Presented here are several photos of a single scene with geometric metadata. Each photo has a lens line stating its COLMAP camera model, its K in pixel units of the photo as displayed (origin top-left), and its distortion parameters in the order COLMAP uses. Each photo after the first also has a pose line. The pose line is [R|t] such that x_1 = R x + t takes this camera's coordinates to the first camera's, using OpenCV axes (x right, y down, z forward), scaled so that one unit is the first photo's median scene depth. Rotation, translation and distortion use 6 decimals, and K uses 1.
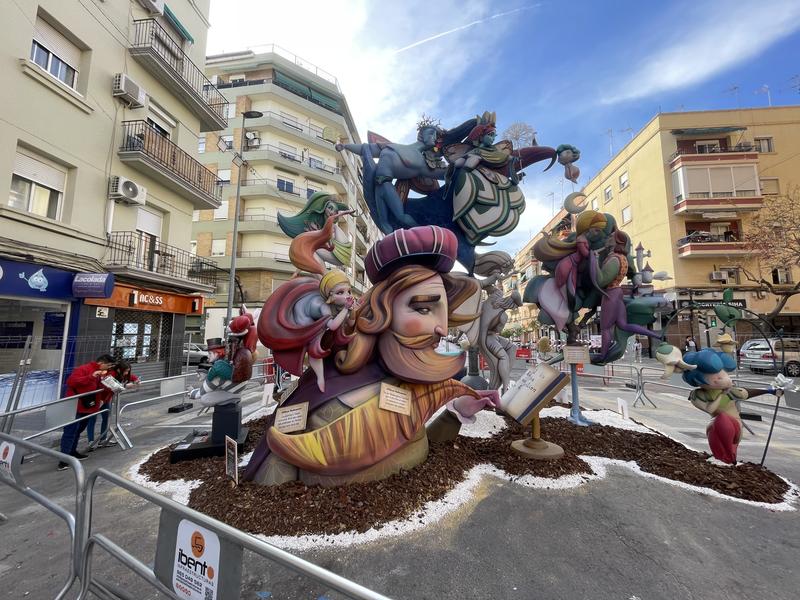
lens RADIAL K [[319.4, 0, 406.6], [0, 319.4, 297.9], [0, 0, 1]] dist [-0.003074, -0.000656]
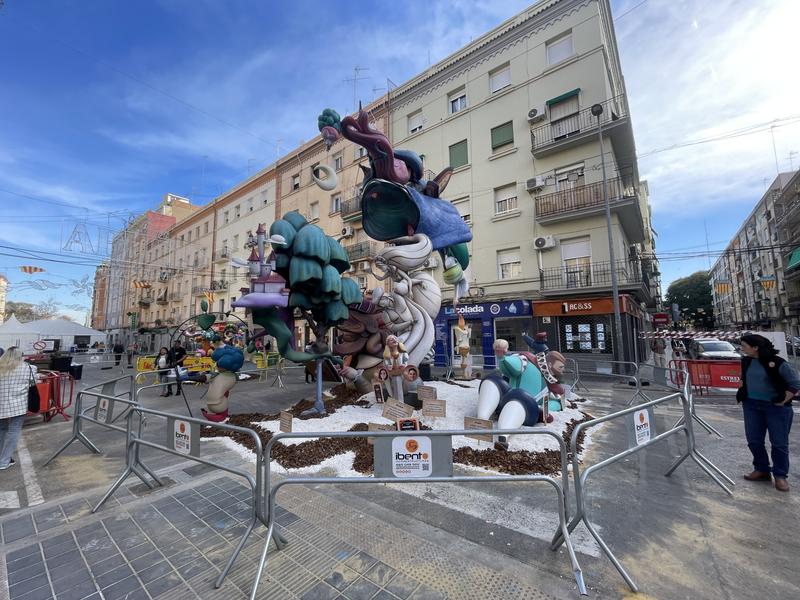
lens RADIAL K [[319.4, 0, 395.5], [0, 319.4, 304.8], [0, 0, 1]] dist [-0.003074, -0.000656]
pose [[-0.557289, -0.084135, -0.826045, 0.831237], [0.107617, 0.979143, -0.172332, 0.162839], [0.823315, -0.184935, -0.536611, 1.195958]]
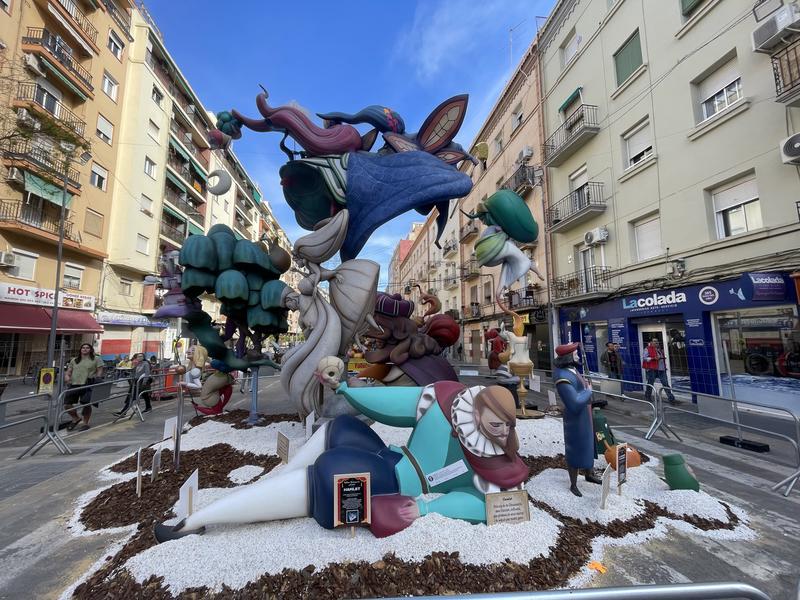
lens RADIAL K [[319.4, 0, 401.9], [0, 319.4, 302.5], [0, 0, 1]] dist [-0.003074, -0.000656]
pose [[-0.977139, -0.035329, -0.209644, 0.163291], [0.015611, 0.971511, -0.236480, 0.172451], [0.212026, -0.234347, -0.948750, 1.406094]]
